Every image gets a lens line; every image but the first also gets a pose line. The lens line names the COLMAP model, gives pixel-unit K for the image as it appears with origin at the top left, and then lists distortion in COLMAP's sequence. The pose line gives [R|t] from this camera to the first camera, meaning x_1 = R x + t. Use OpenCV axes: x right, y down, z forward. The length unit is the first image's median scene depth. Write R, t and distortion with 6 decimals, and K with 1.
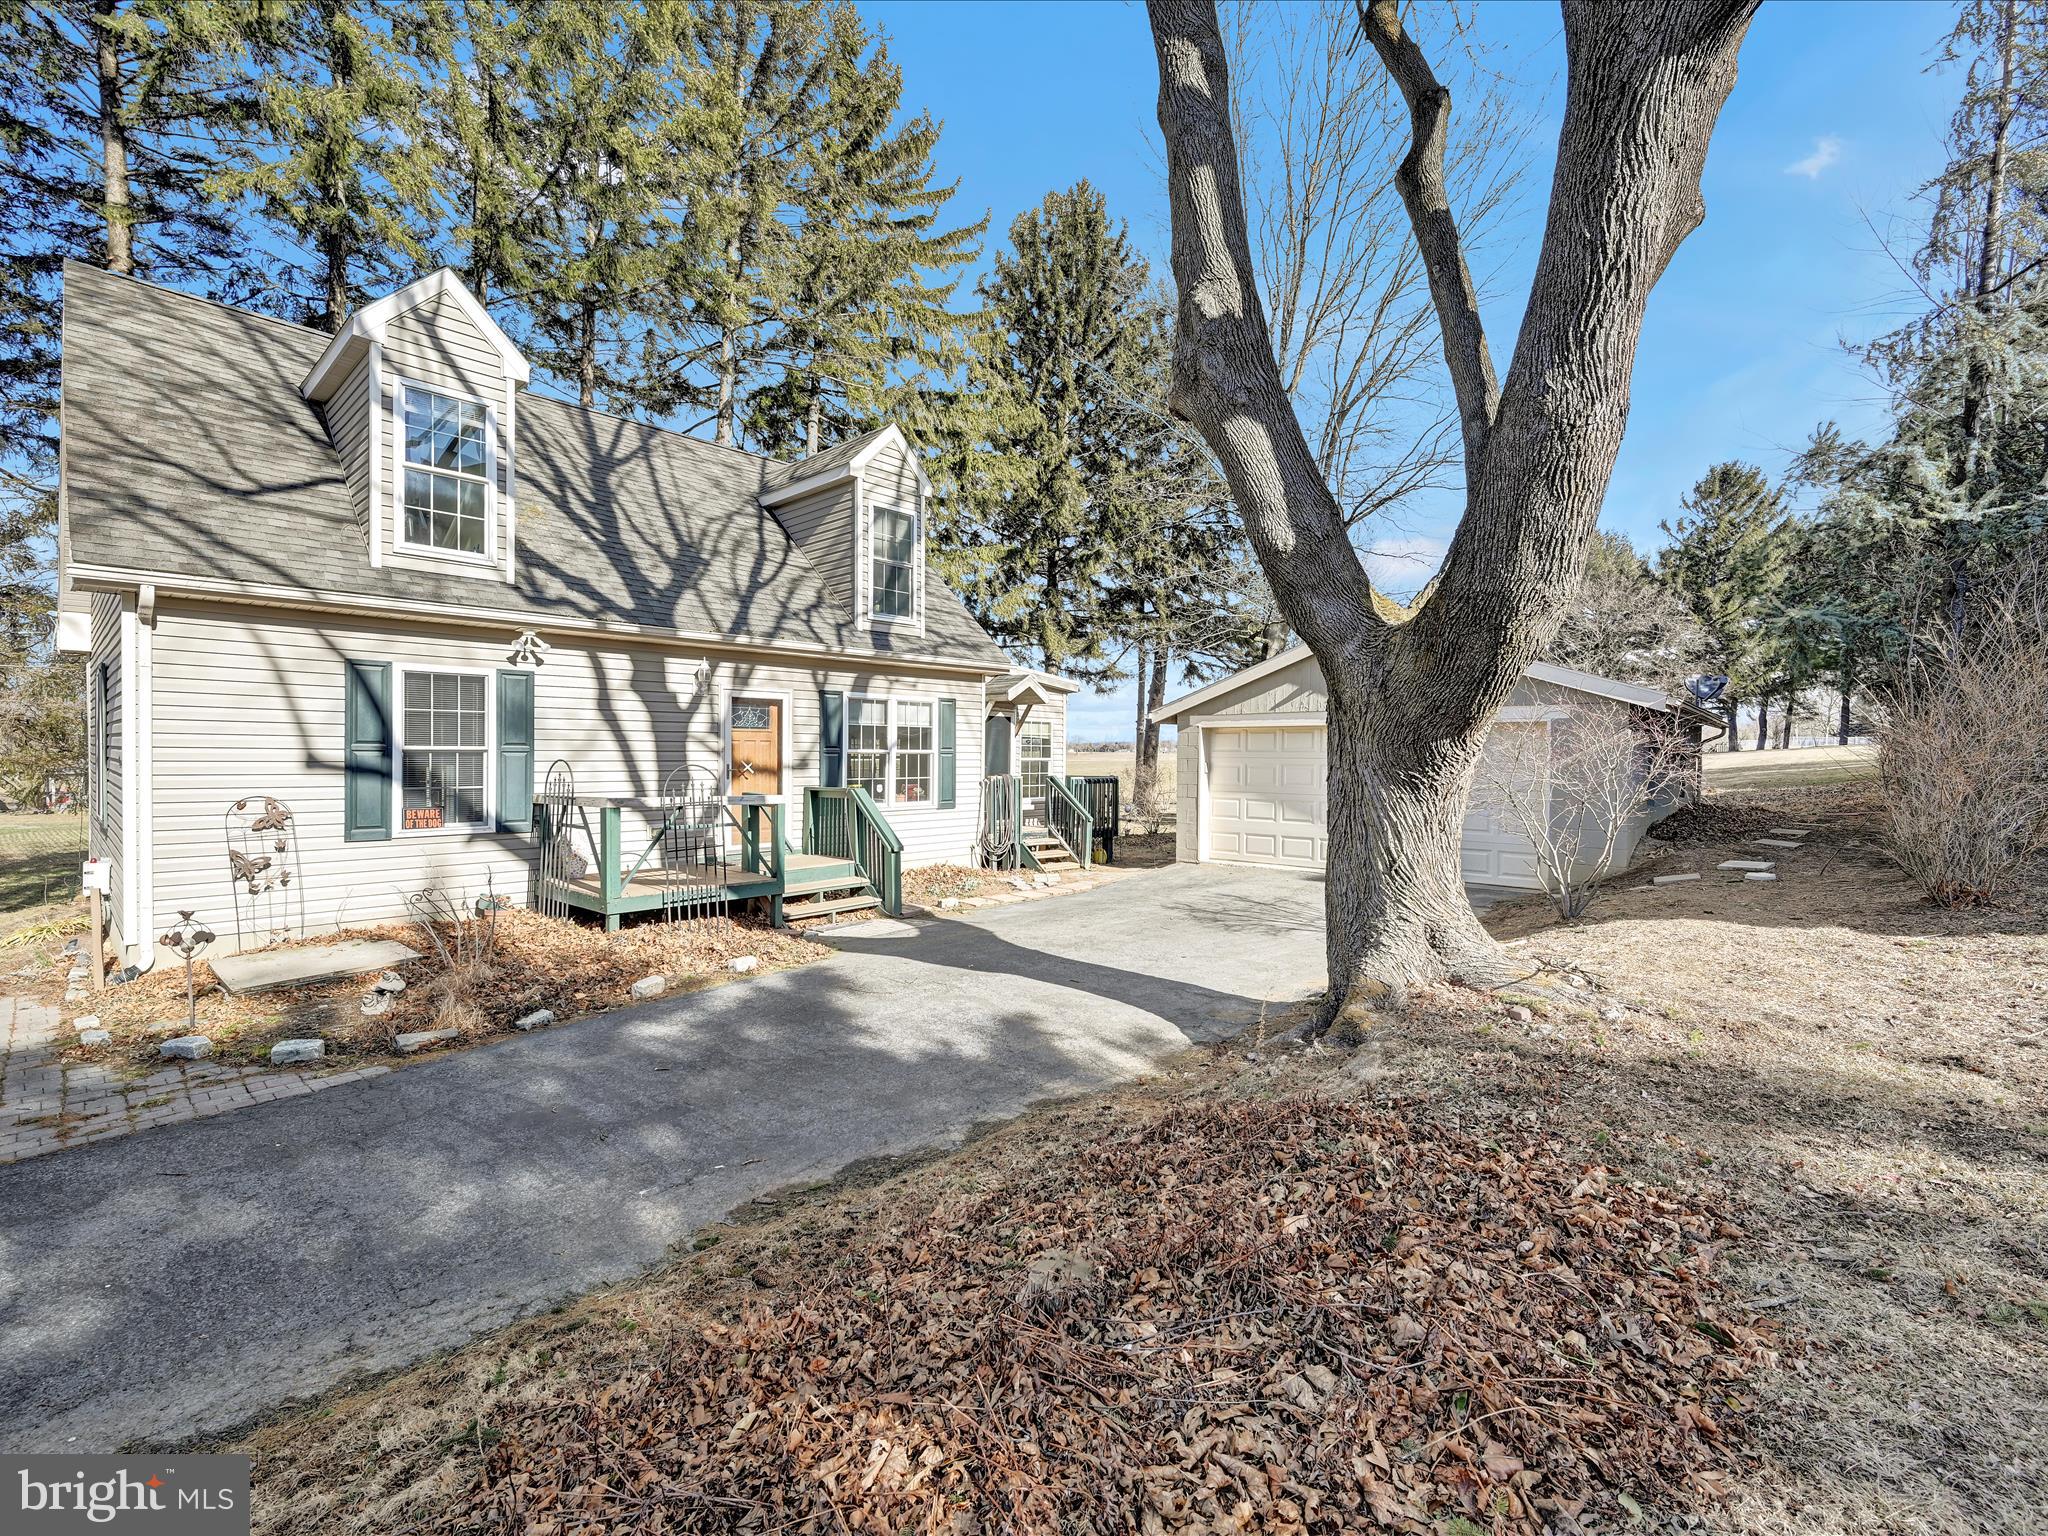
lens RADIAL K [[909.0, 0, 1022.6], [0, 909.0, 763.1], [0, 0, 1]] dist [-0.000868, -0.000230]
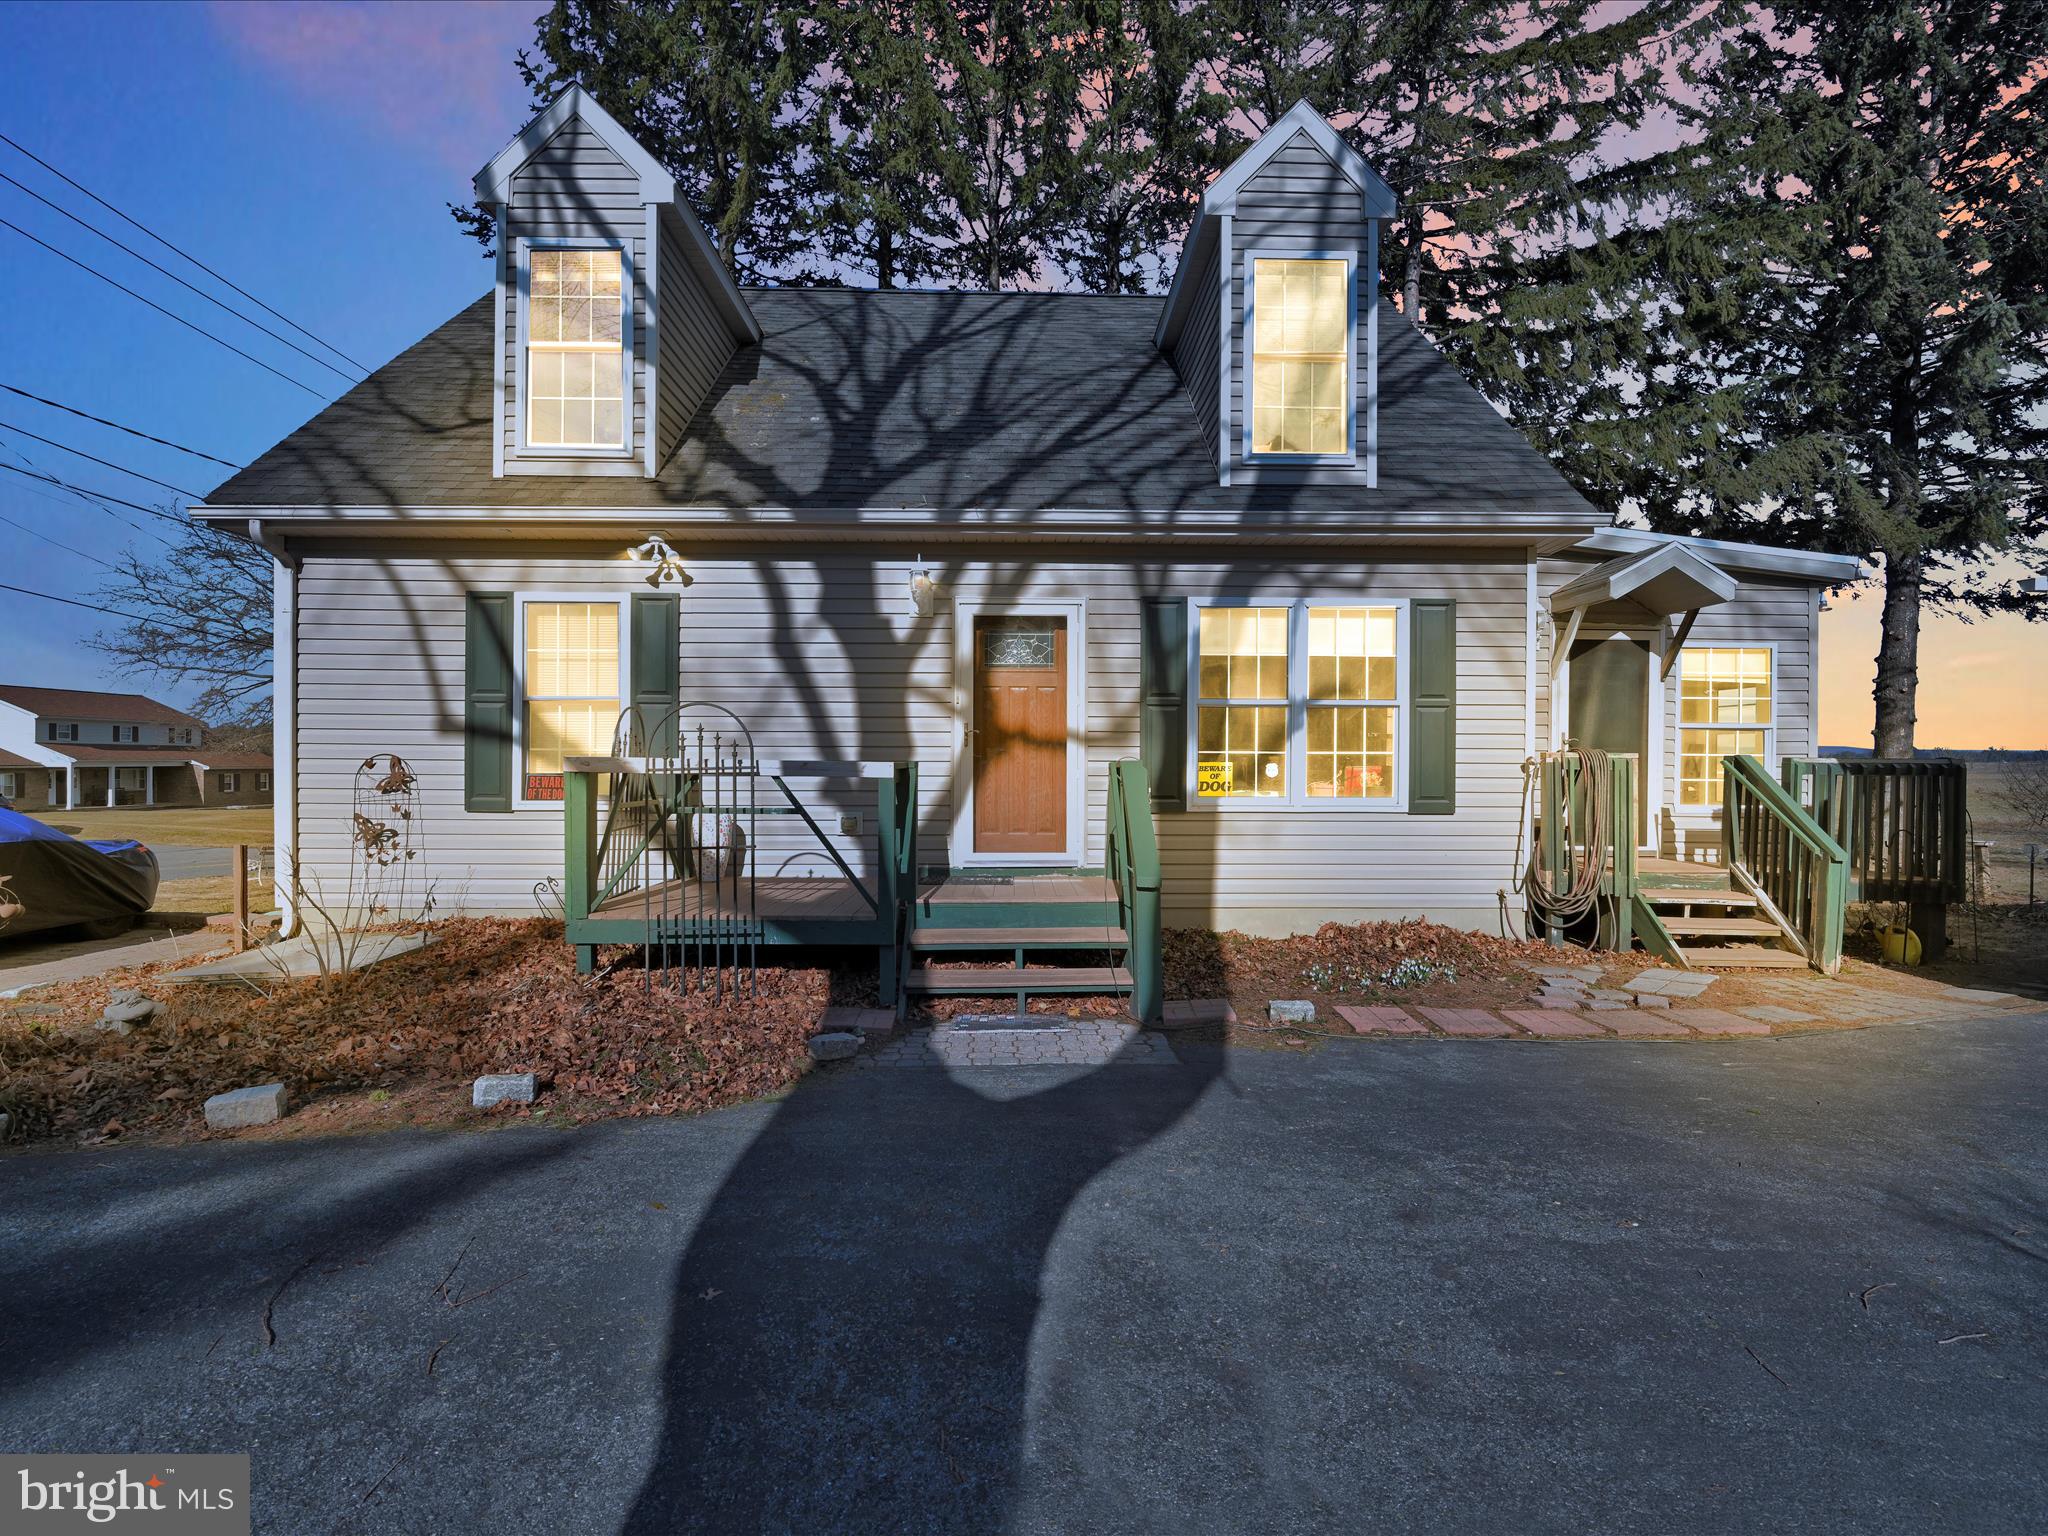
lens RADIAL K [[909.0, 0, 1022.6], [0, 909.0, 763.1], [0, 0, 1]] dist [-0.000868, -0.000230]
pose [[0.693514, -0.002609, -0.720438, 0.181192], [-0.007678, 0.999910, -0.011013, 0.041695], [0.720402, 0.013169, 0.693432, 0.690761]]
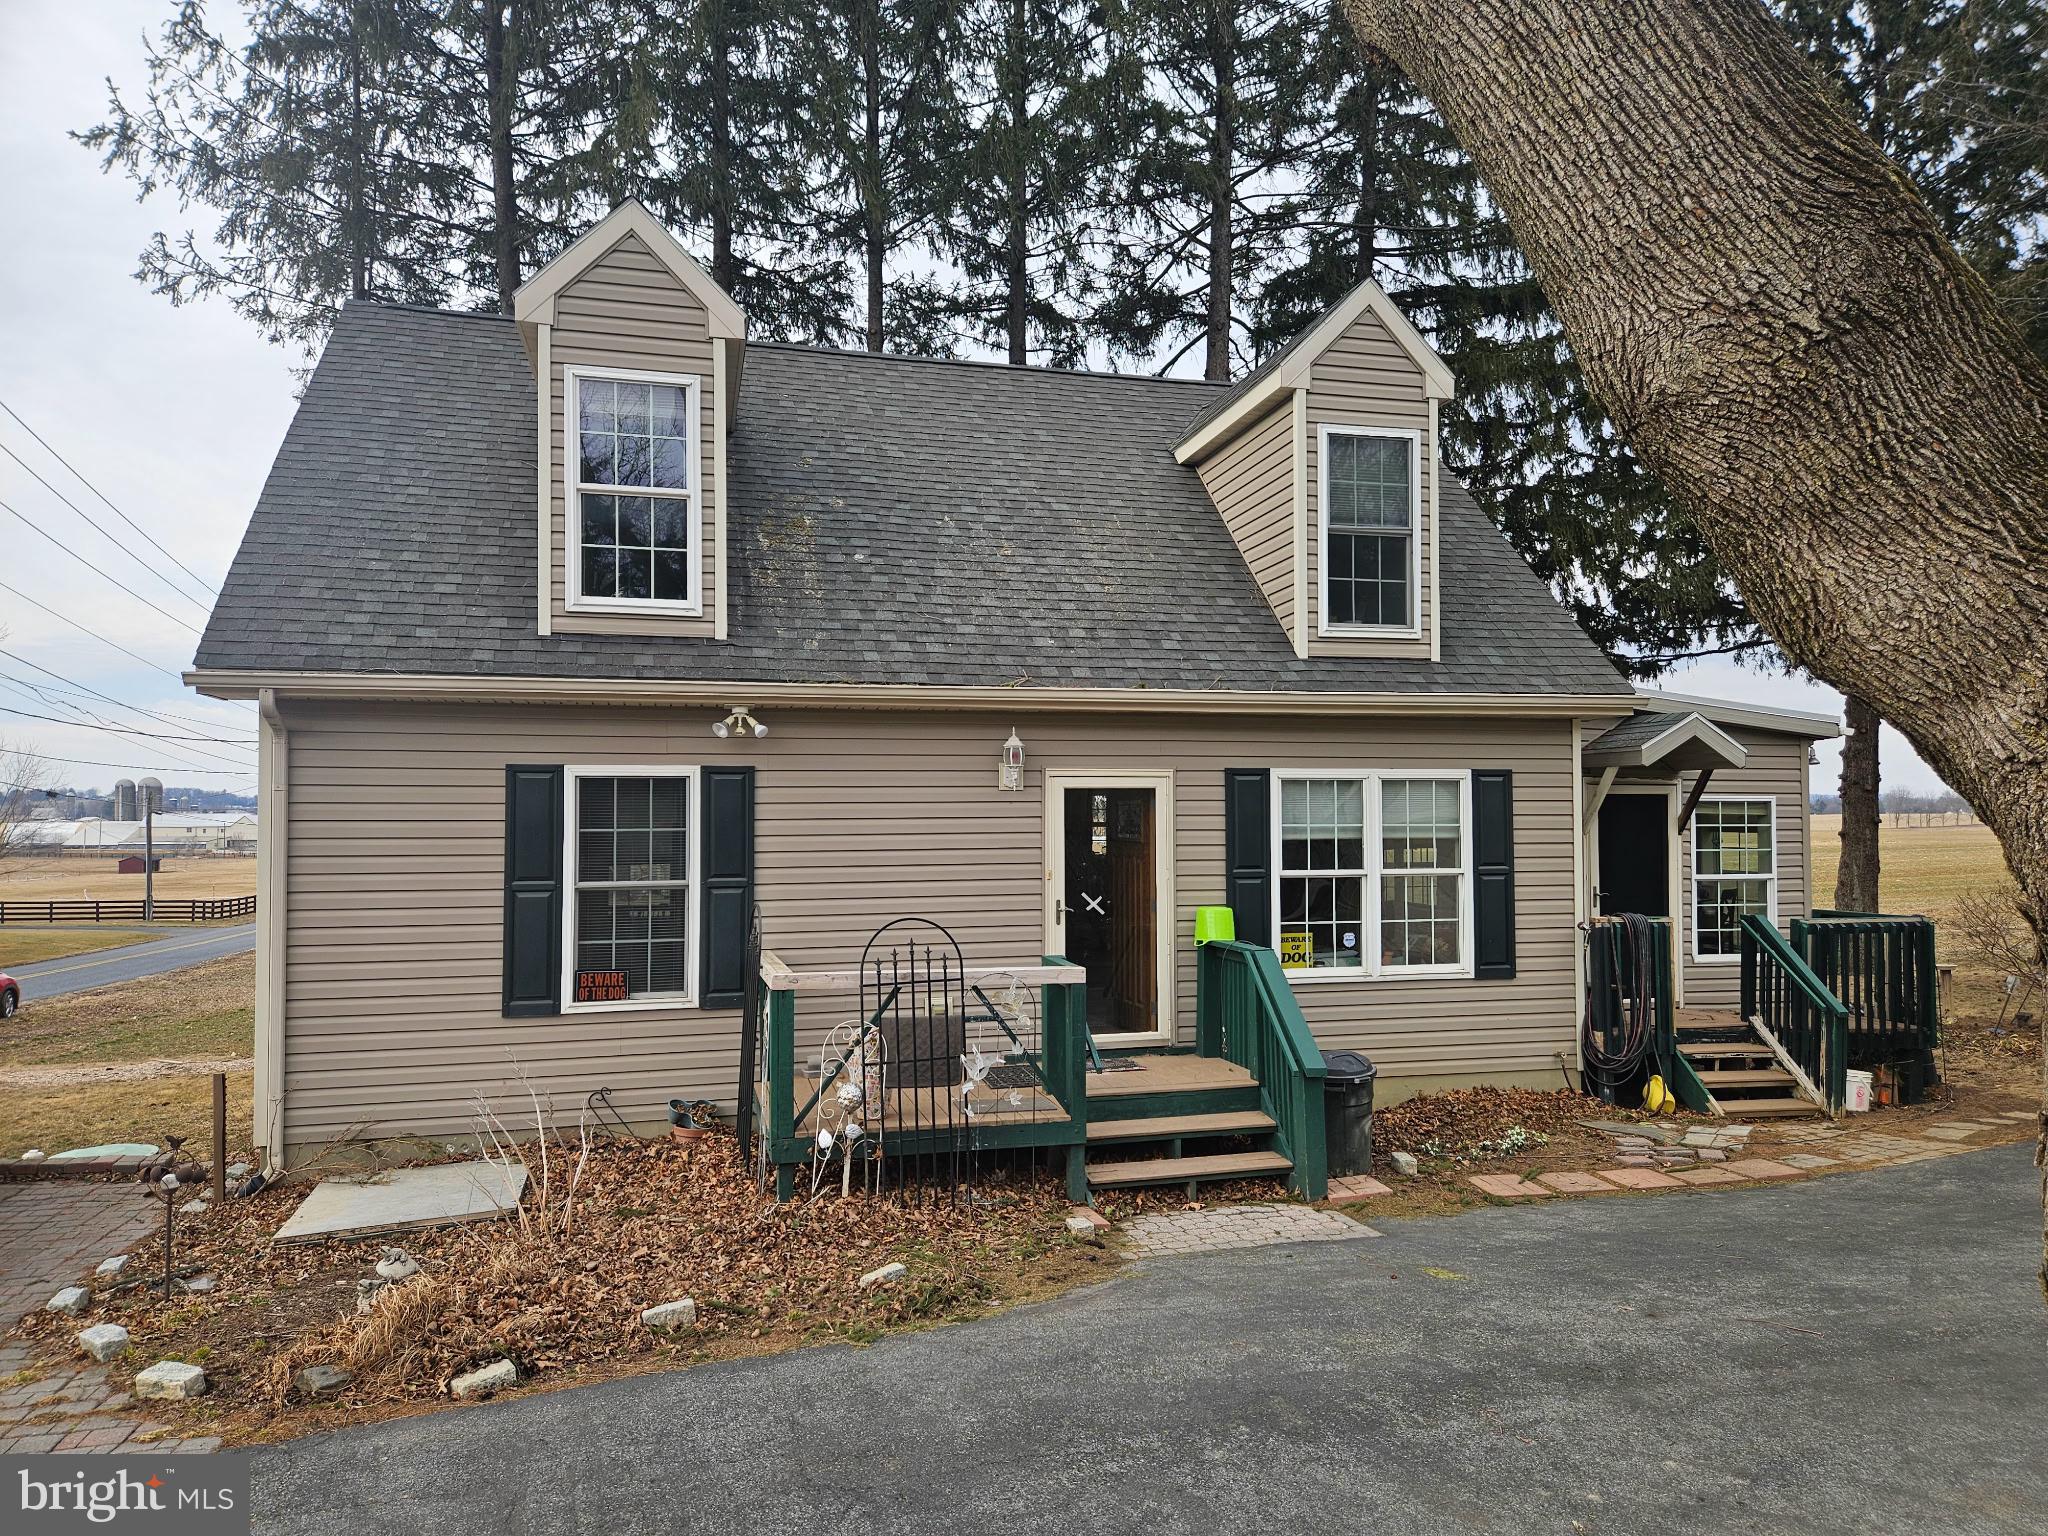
lens RADIAL K [[1370.0, 0, 1024.0], [0, 1370.0, 768.0], [0, 0, 1]] dist [0.071270, -0.061679]
pose [[0.841675, -0.031588, -0.539060, 0.174899], [0.004689, 0.998677, -0.051200, -0.046445], [0.539965, 0.040566, 0.840710, 0.255856]]
